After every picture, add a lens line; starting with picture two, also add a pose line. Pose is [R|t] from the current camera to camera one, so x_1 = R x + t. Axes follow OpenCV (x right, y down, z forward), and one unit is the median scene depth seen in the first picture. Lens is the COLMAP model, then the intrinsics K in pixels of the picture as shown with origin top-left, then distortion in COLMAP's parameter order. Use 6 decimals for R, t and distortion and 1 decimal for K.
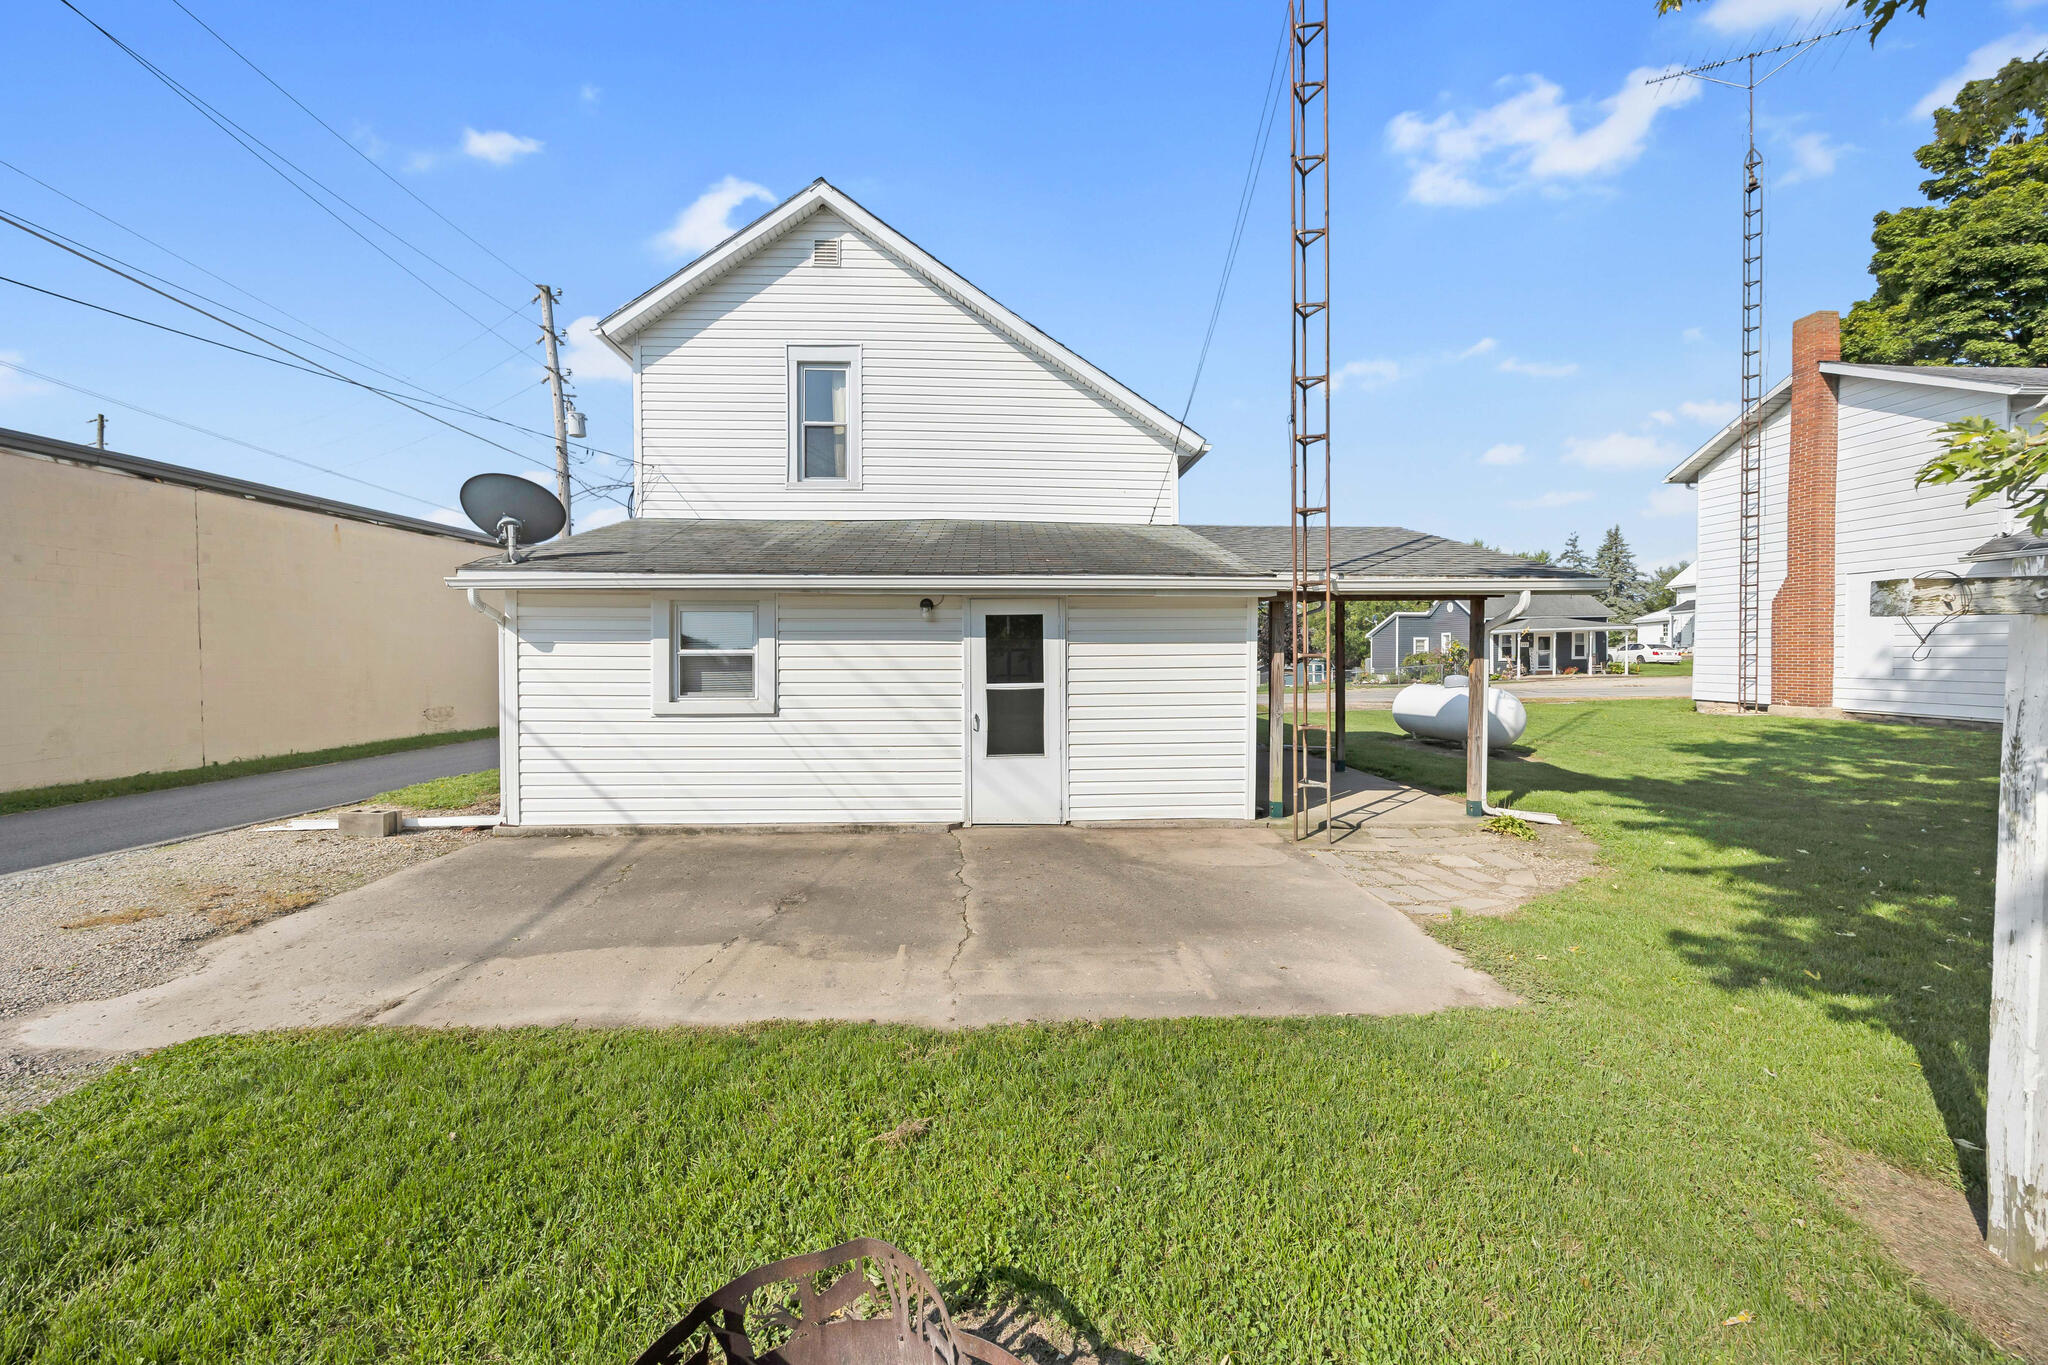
lens RADIAL K [[793.1, 0, 1031.7], [0, 793.1, 675.2], [0, 0, 1]] dist [-0.005503, 0.000159]
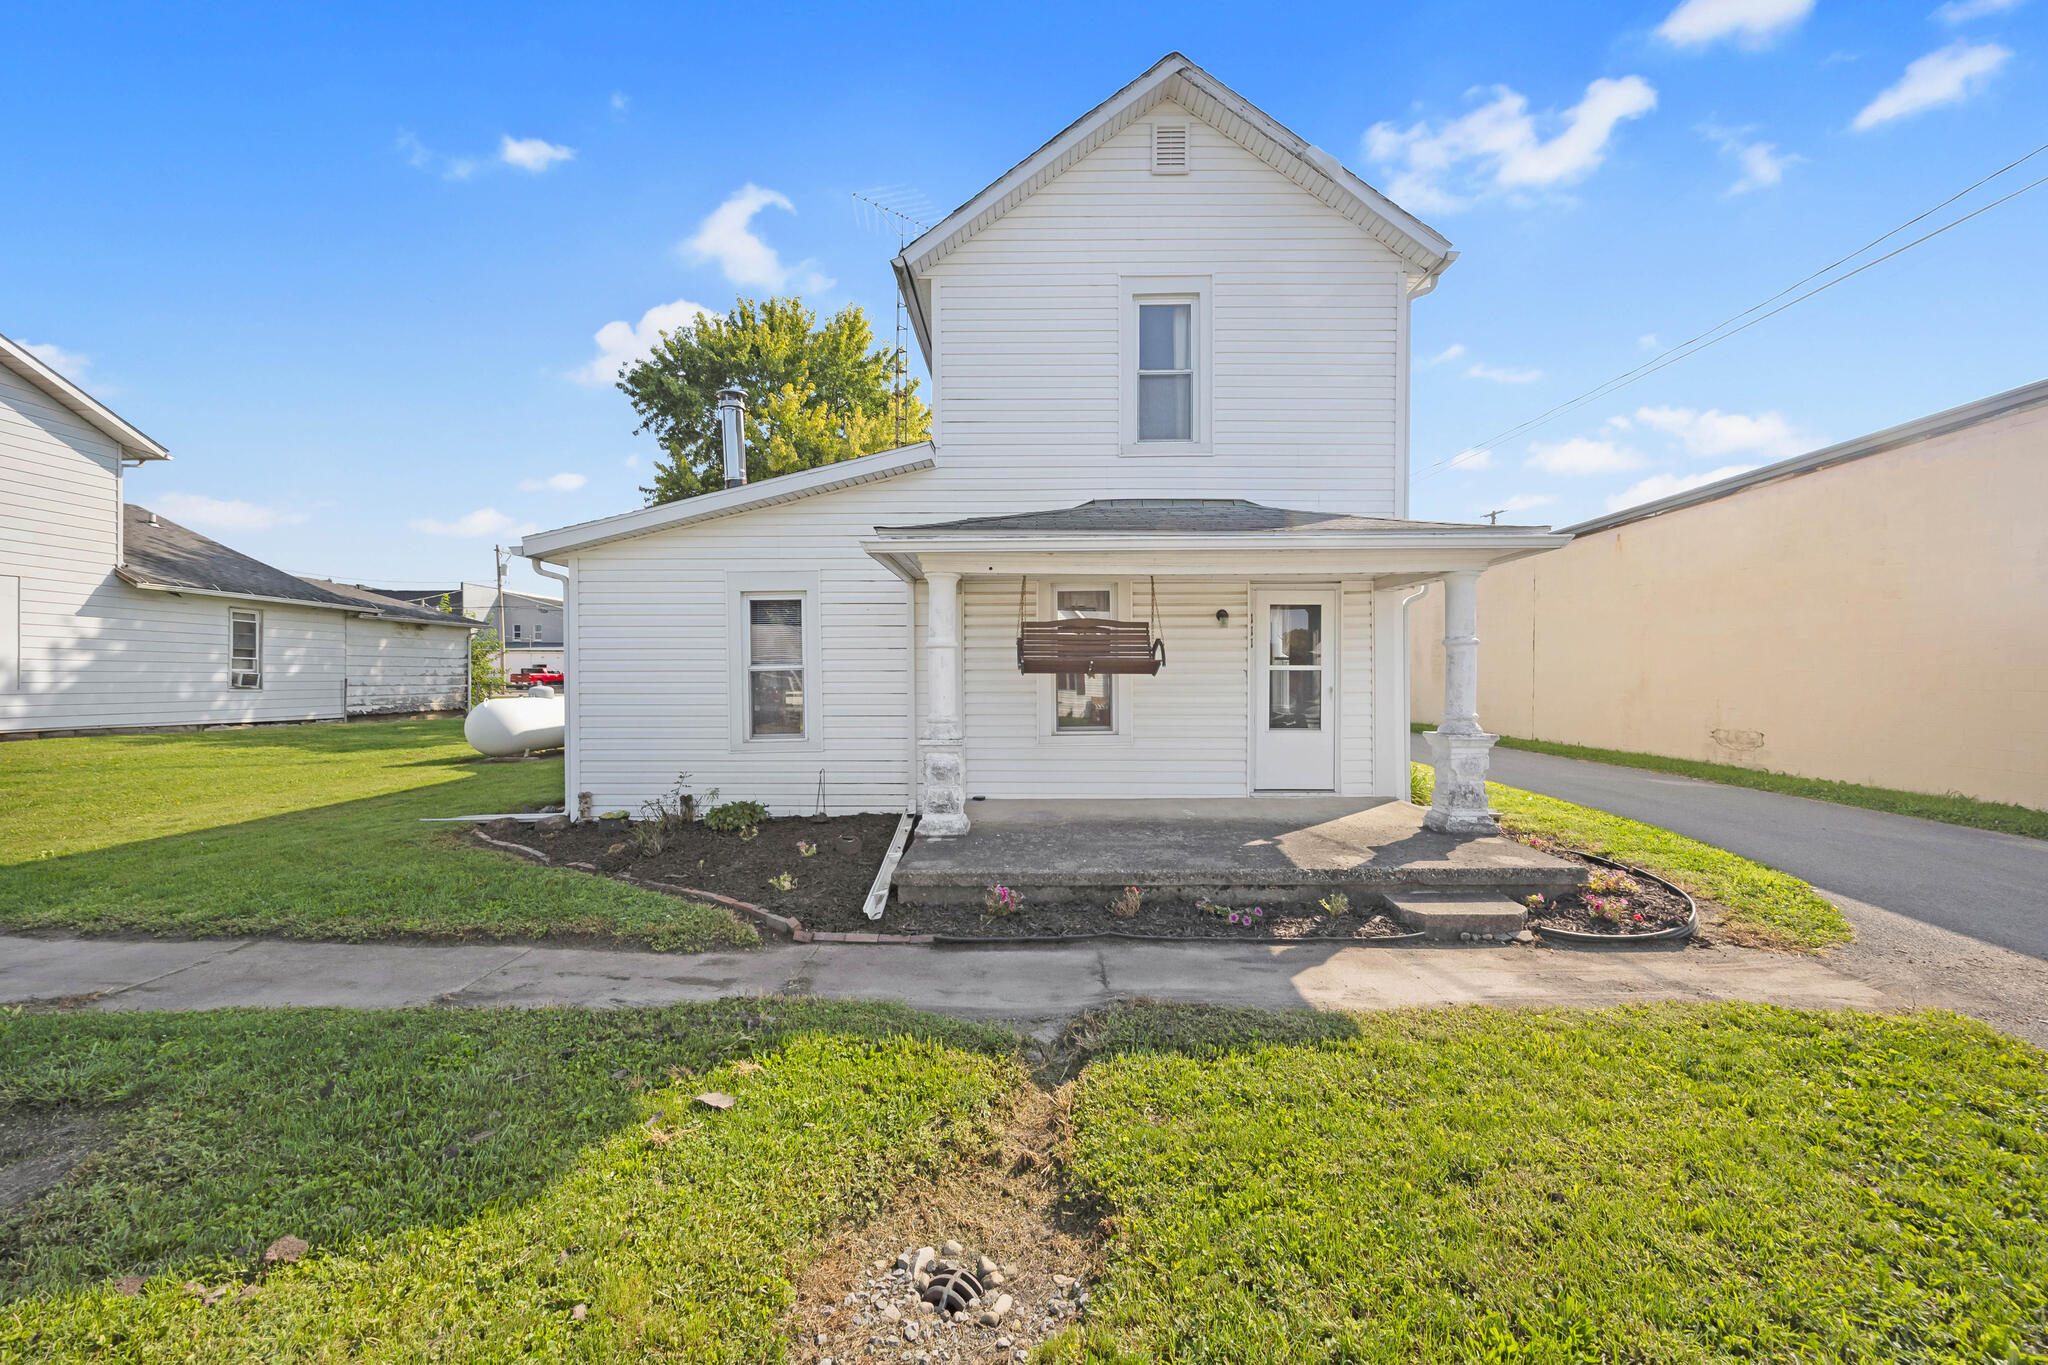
lens RADIAL K [[790.6, 0, 1033.2], [0, 790.6, 651.6], [0, 0, 1]] dist [-0.004978, -0.000359]
pose [[-0.998766, 0.006168, 0.049274, -0.299711], [0.005744, 0.999945, -0.008735, -0.058722], [-0.049325, -0.008441, -0.998747, 3.644858]]
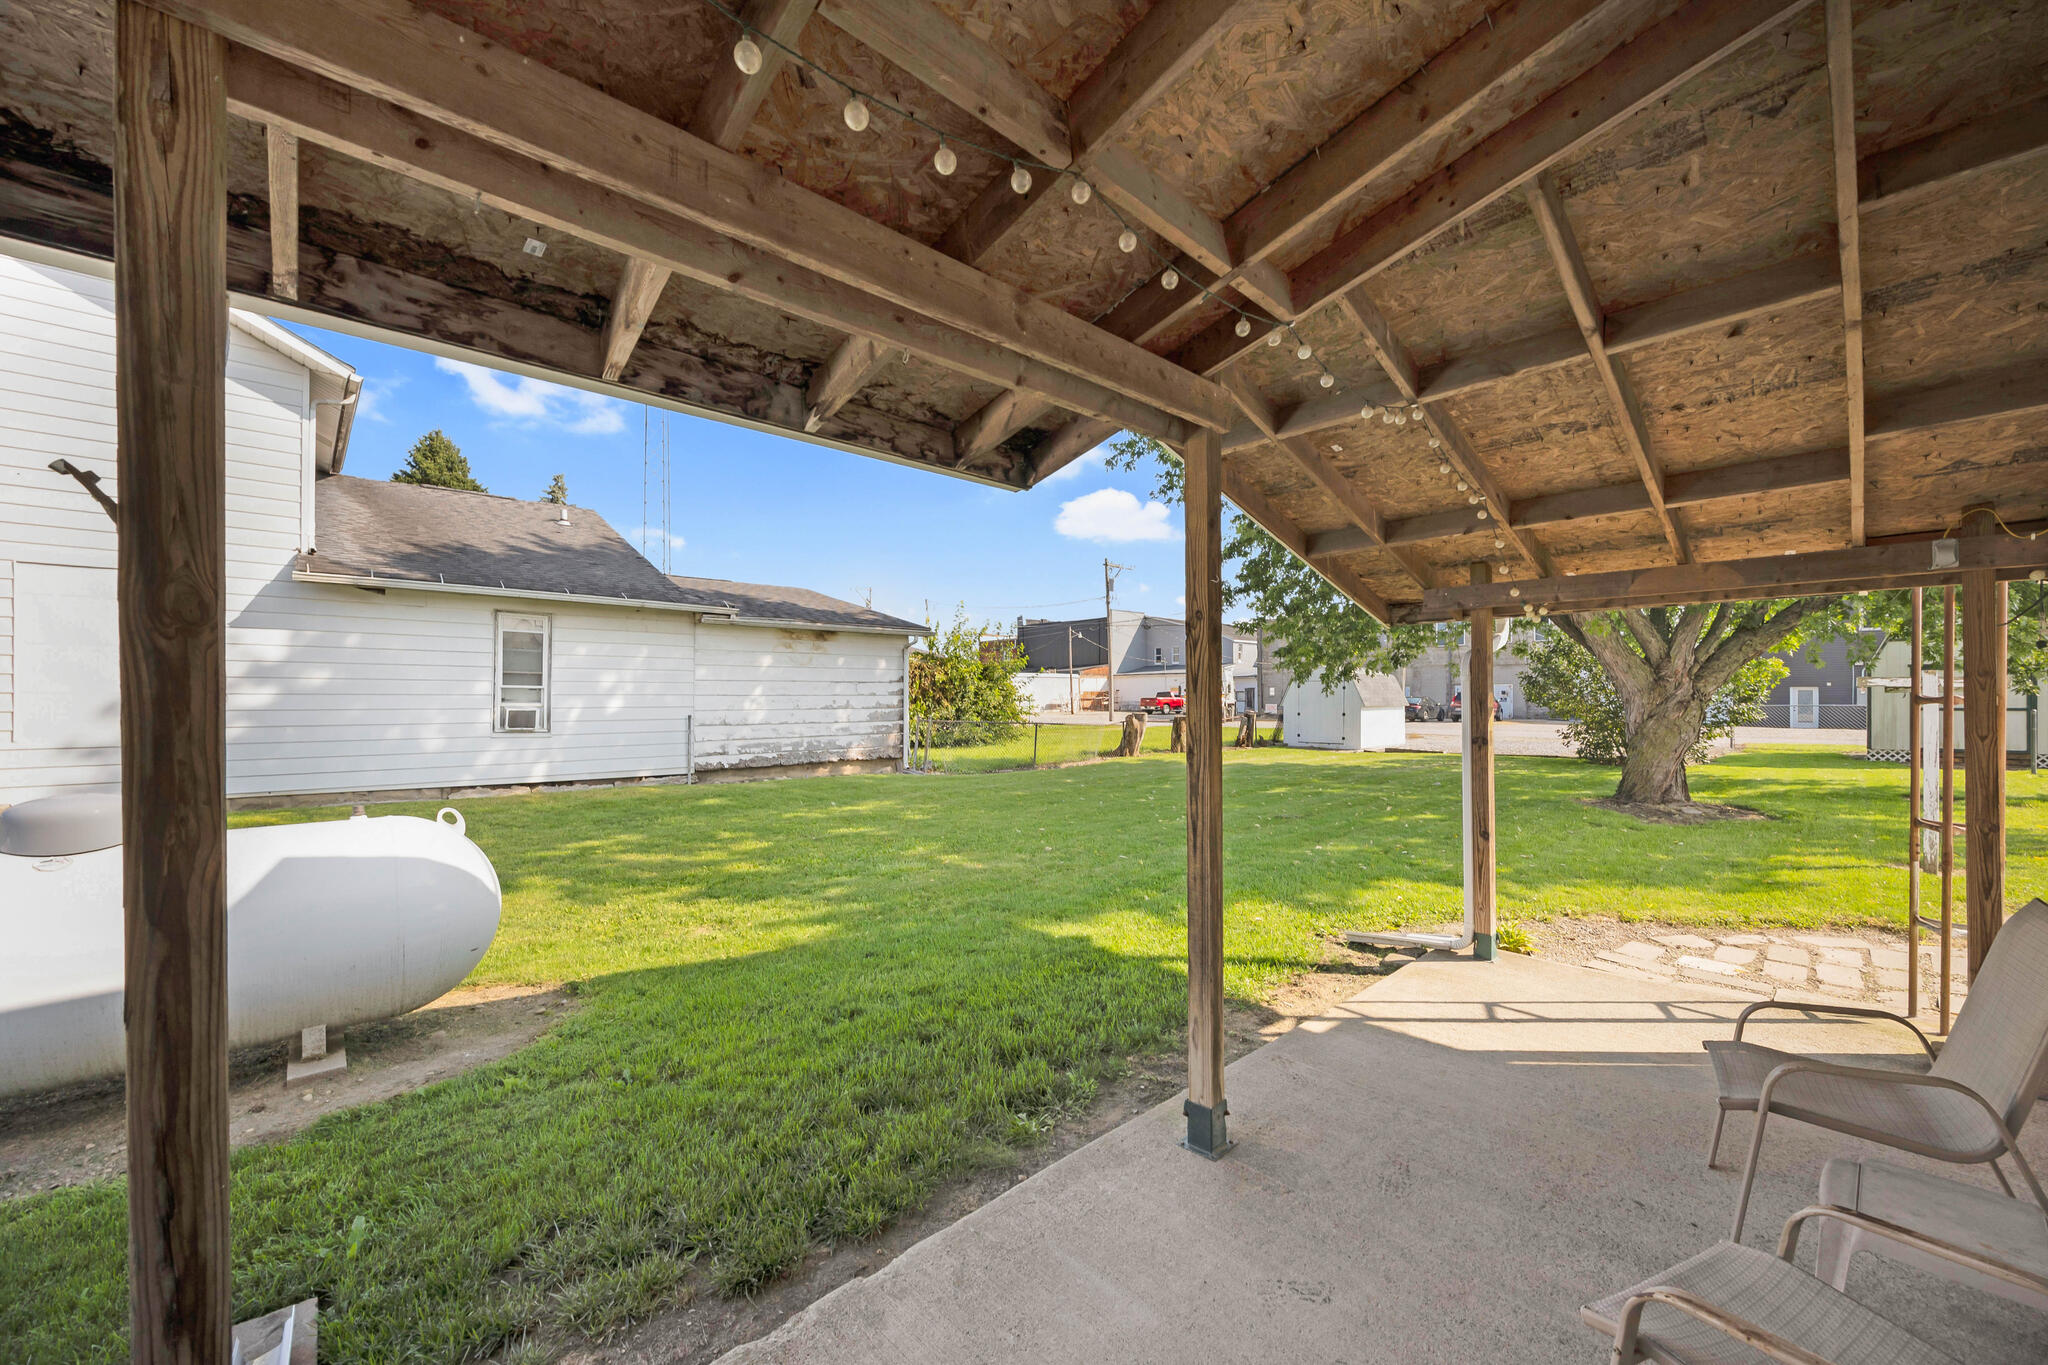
lens RADIAL K [[775.3, 0, 991.1], [0, 775.3, 686.2], [0, 0, 1]] dist [-0.000928, 0.000001]
pose [[-0.628978, 0.017496, 0.777227, 0.376512], [0.023987, 0.999707, -0.003092, -0.047104], [-0.777053, 0.016699, -0.629213, 1.675617]]
